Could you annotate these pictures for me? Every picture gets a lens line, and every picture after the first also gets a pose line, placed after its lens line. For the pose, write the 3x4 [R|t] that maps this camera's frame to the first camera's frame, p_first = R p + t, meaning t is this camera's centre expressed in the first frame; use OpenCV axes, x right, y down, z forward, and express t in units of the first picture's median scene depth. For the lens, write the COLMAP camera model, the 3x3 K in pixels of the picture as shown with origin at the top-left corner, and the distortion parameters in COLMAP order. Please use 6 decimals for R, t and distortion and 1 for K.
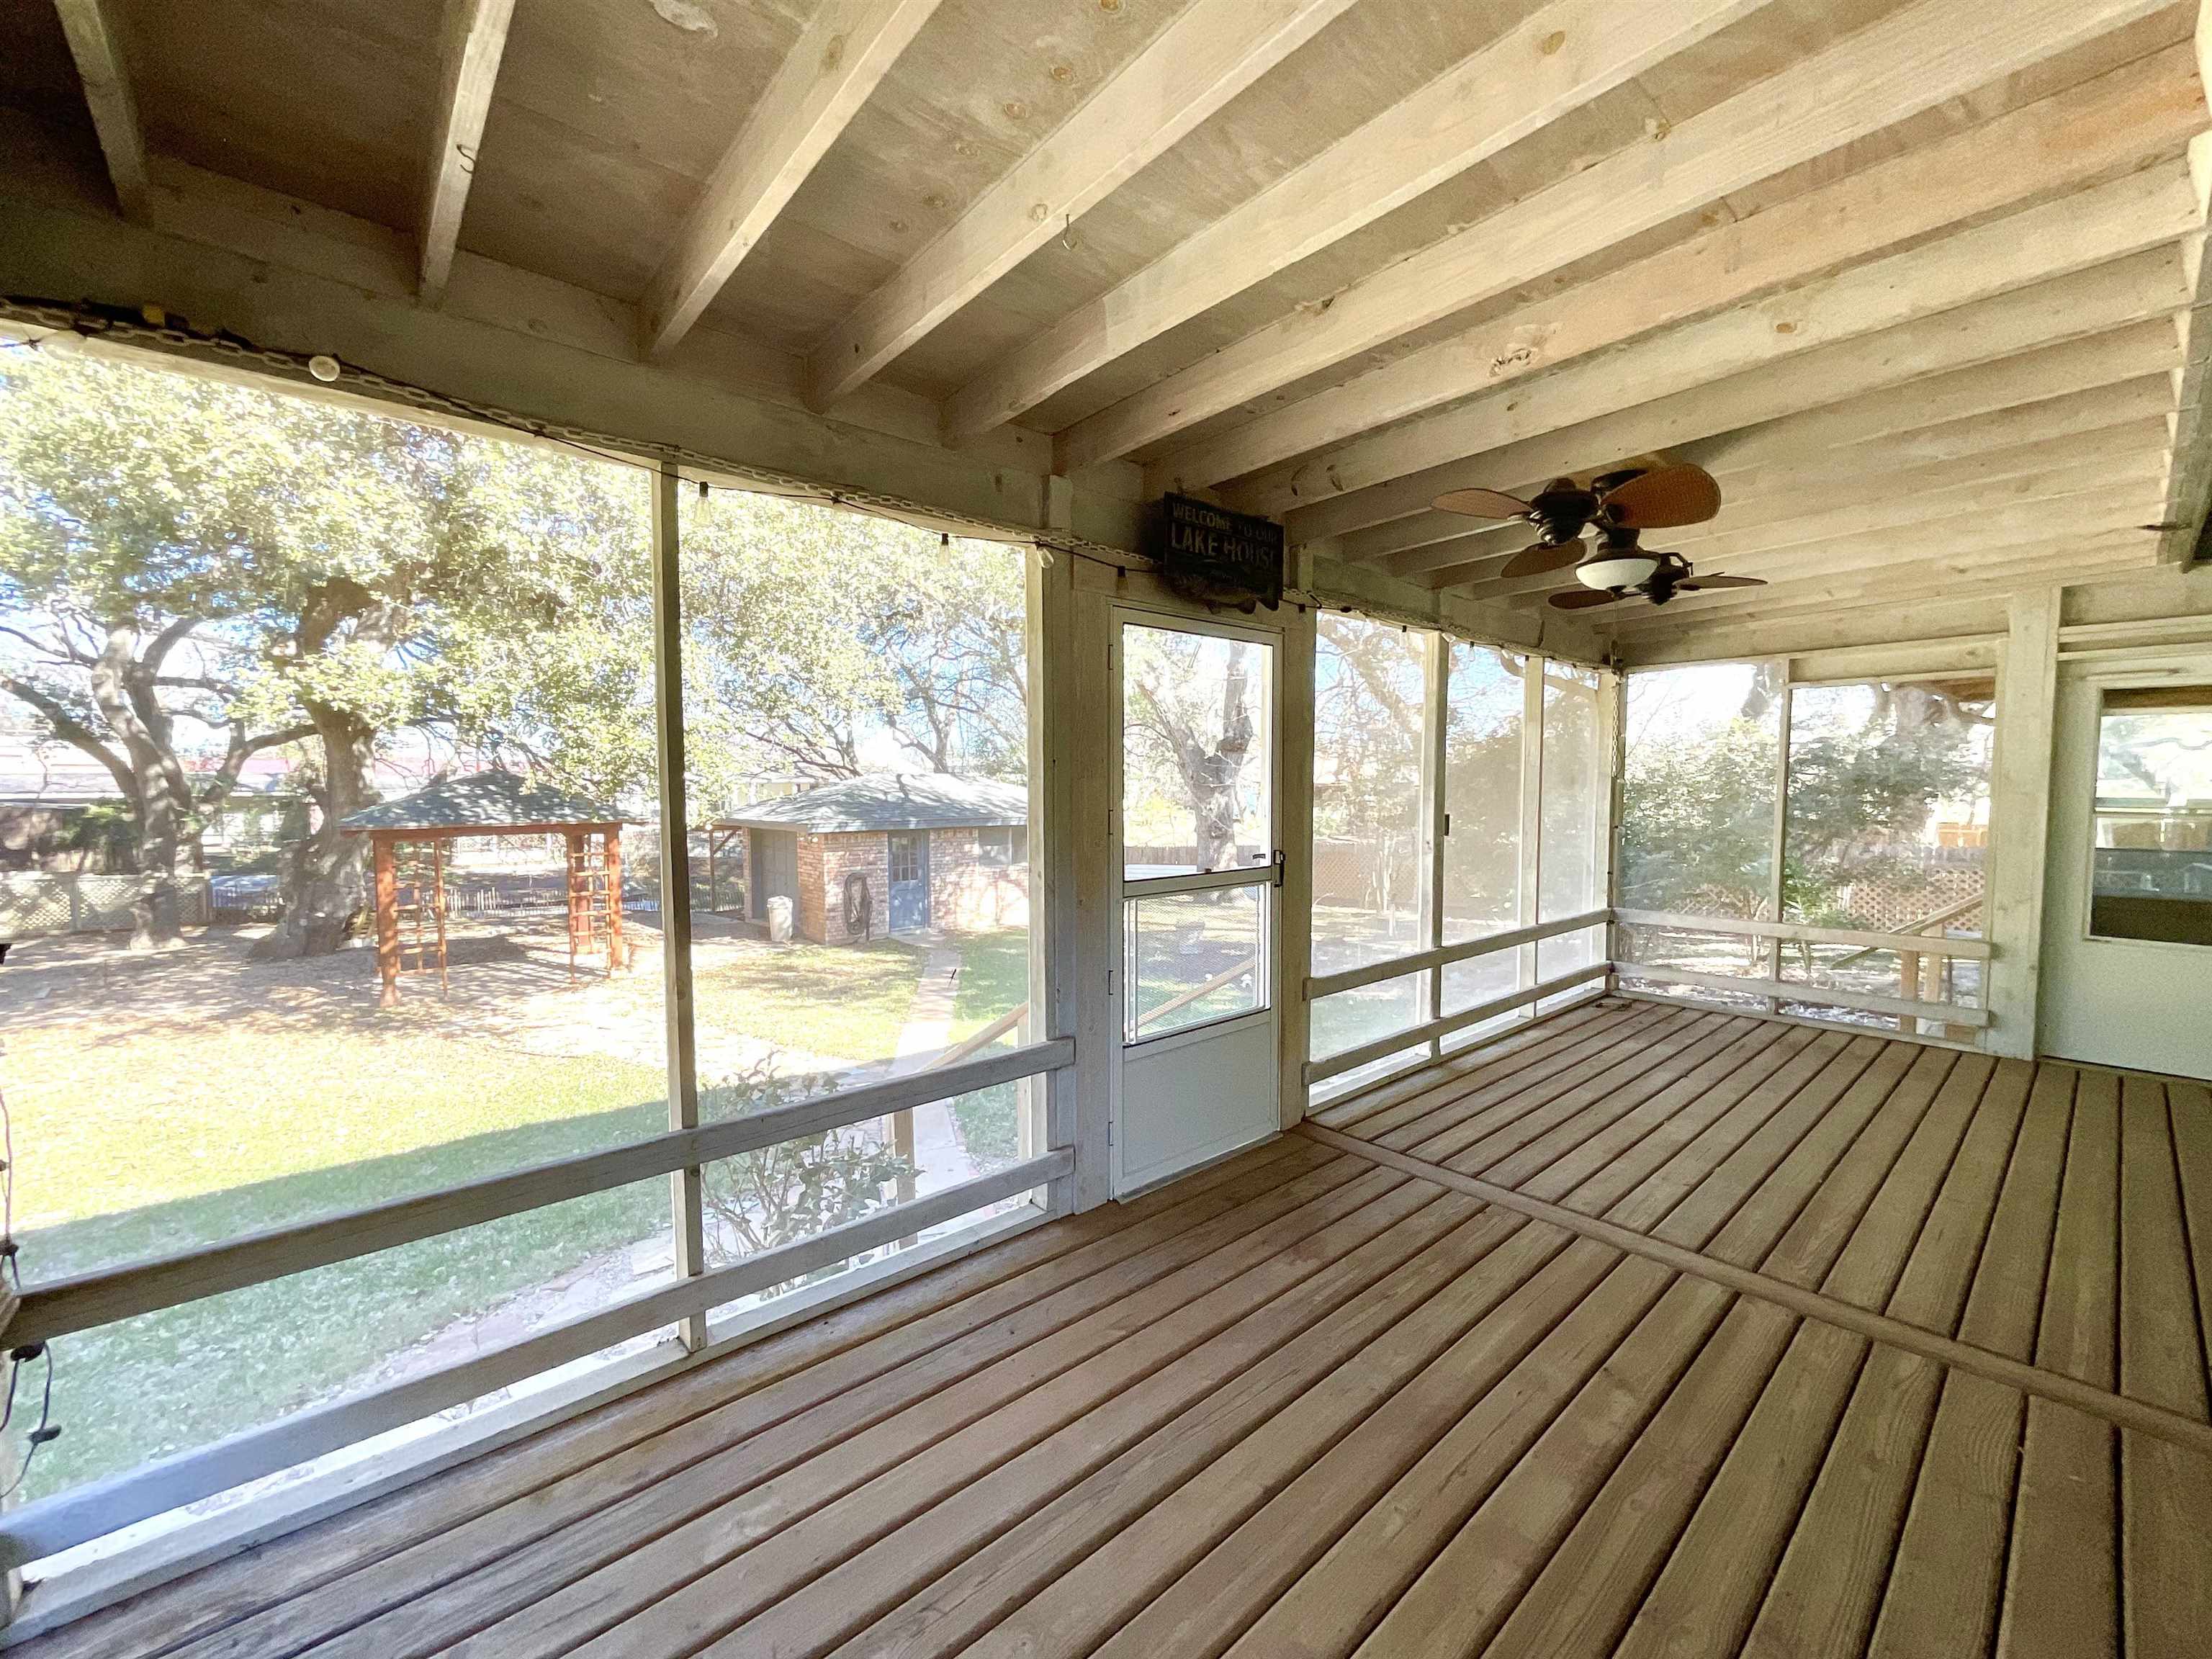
lens RADIAL K [[893.7, 0, 1106.0], [0, 893.7, 829.5], [0, 0, 1]] dist [-0.000485, -0.000426]
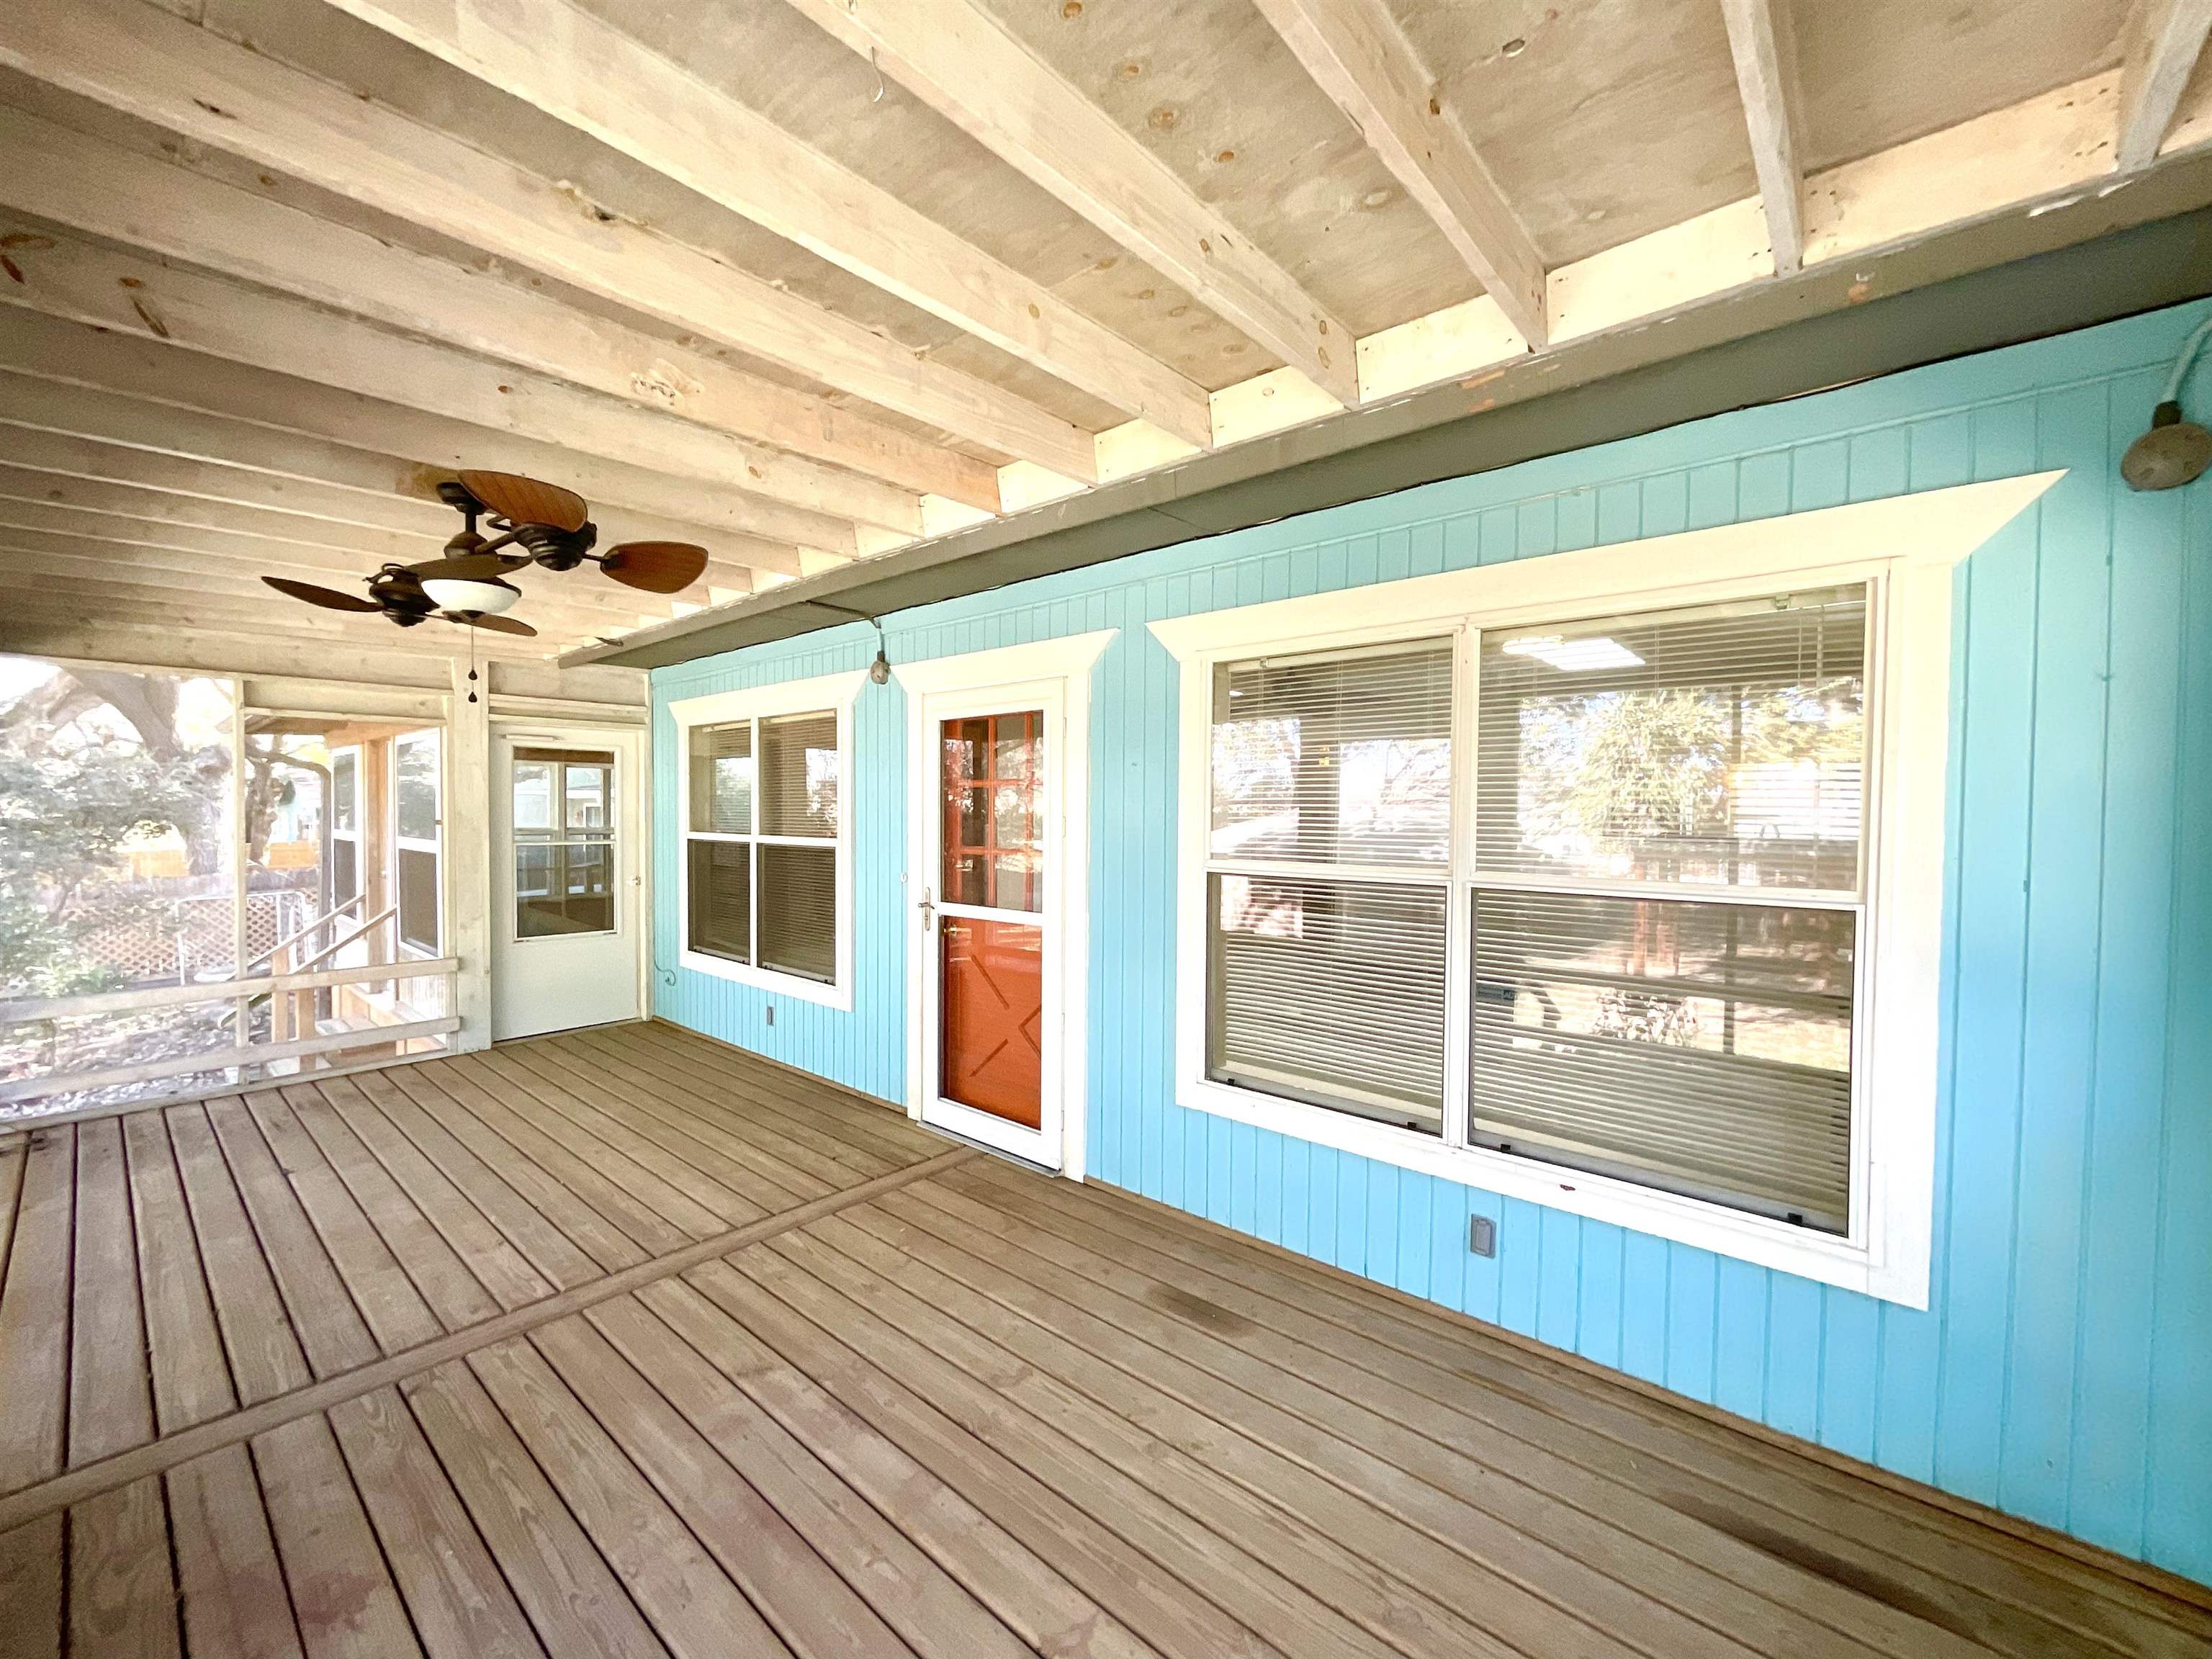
lens RADIAL K [[893.7, 0, 1106.0], [0, 893.7, 829.5], [0, 0, 1]] dist [-0.000485, -0.000426]
pose [[-0.135342, -0.019142, 0.990614, -0.364658], [0.048603, 0.998481, 0.025935, -0.038379], [-0.989606, 0.051657, -0.134206, 0.441235]]
